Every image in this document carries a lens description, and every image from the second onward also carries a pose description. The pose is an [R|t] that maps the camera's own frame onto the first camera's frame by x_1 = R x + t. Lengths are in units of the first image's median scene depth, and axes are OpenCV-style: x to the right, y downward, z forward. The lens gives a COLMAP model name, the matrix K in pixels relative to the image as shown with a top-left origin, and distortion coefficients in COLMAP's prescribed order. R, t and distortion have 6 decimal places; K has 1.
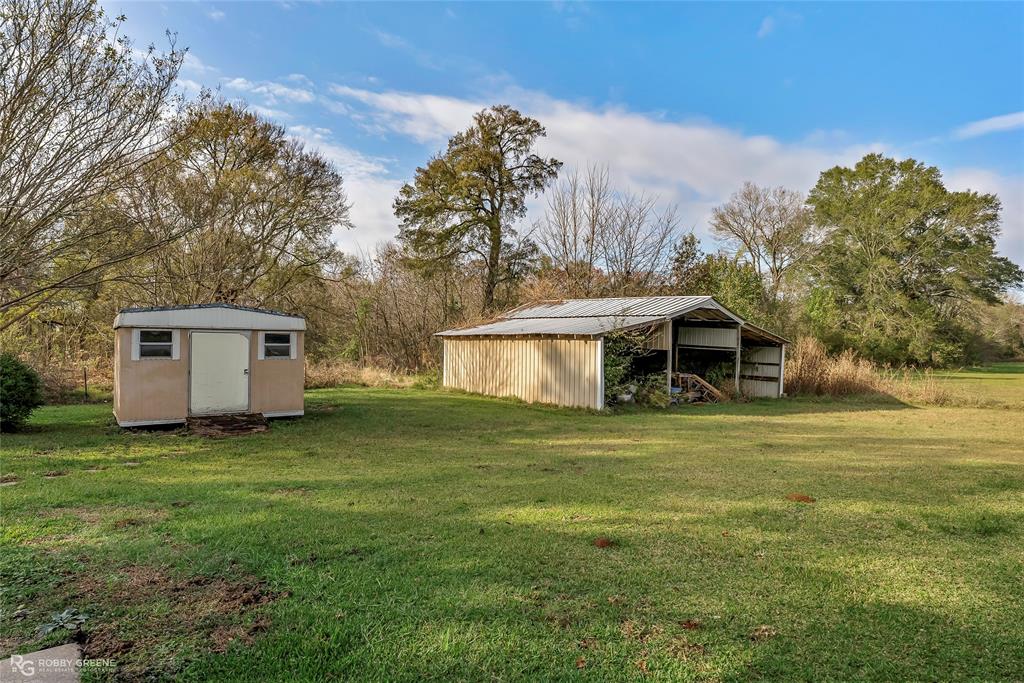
lens RADIAL K [[560.9, 0, 513.0], [0, 560.9, 342.2], [0, 0, 1]] dist [0.001696, 0.000026]
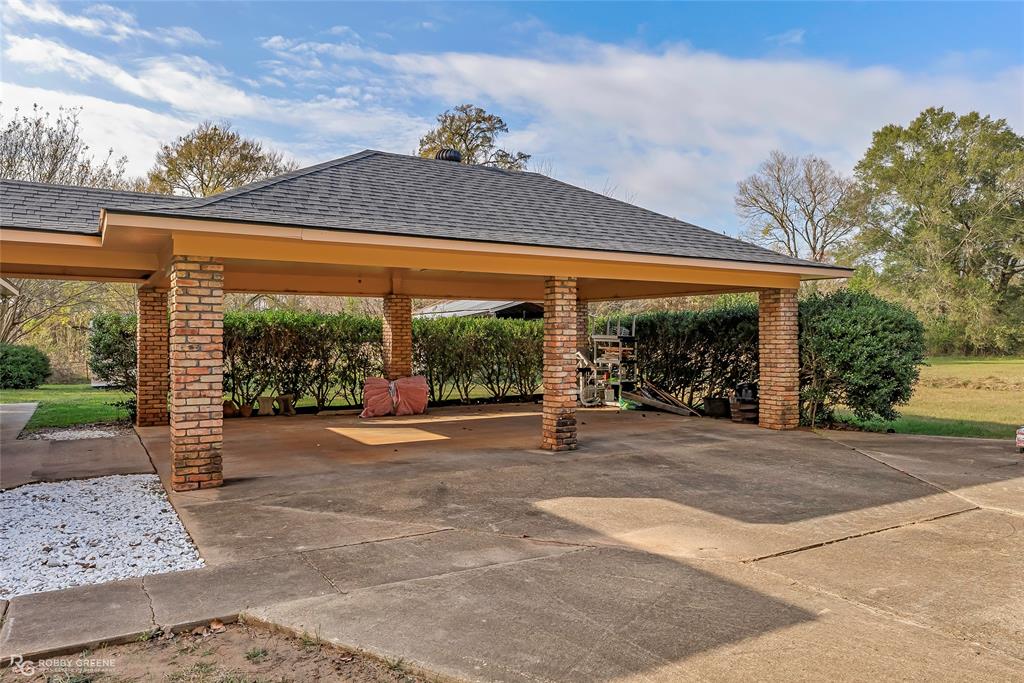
lens RADIAL K [[711.7, 0, 508.1], [0, 711.7, 340.6], [0, 0, 1]] dist [0.000167, 0.000786]
pose [[0.988427, -0.023897, -0.149803, 0.167275], [0.023617, 0.999714, -0.003649, 0.010214], [0.149847, 0.000069, 0.988709, -0.188407]]
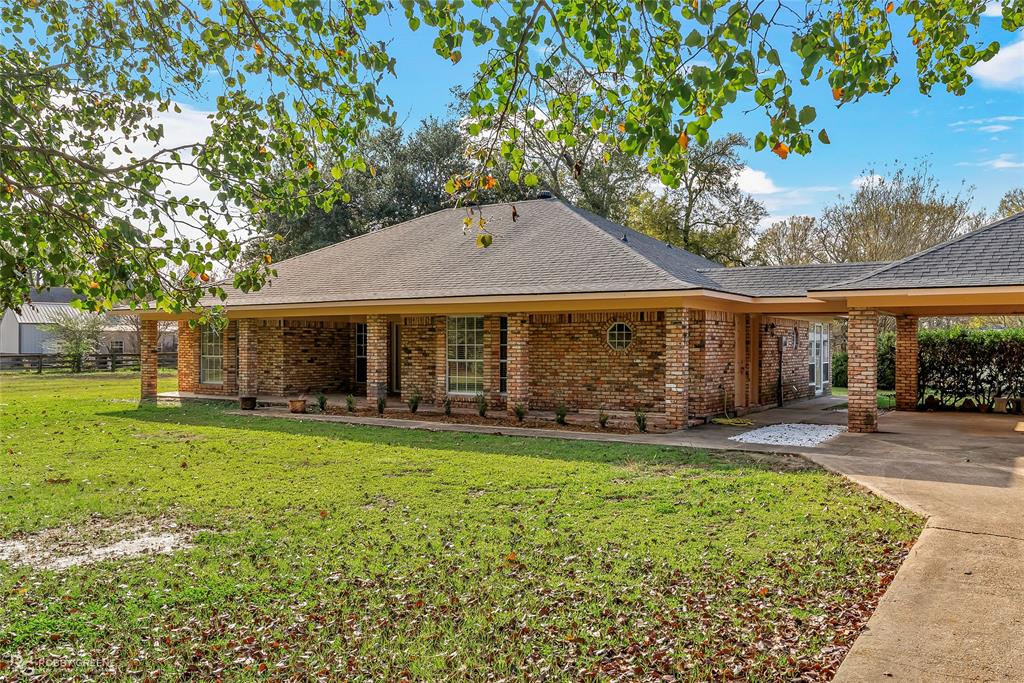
lens RADIAL K [[828.1, 0, 509.7], [0, 828.1, 342.9], [0, 0, 1]] dist [-0.008629, -0.000981]
pose [[0.306098, -0.023979, -0.951698, 0.308333], [-0.001226, 0.999672, -0.025581, 0.012268], [0.951999, 0.008997, 0.305968, -0.260251]]
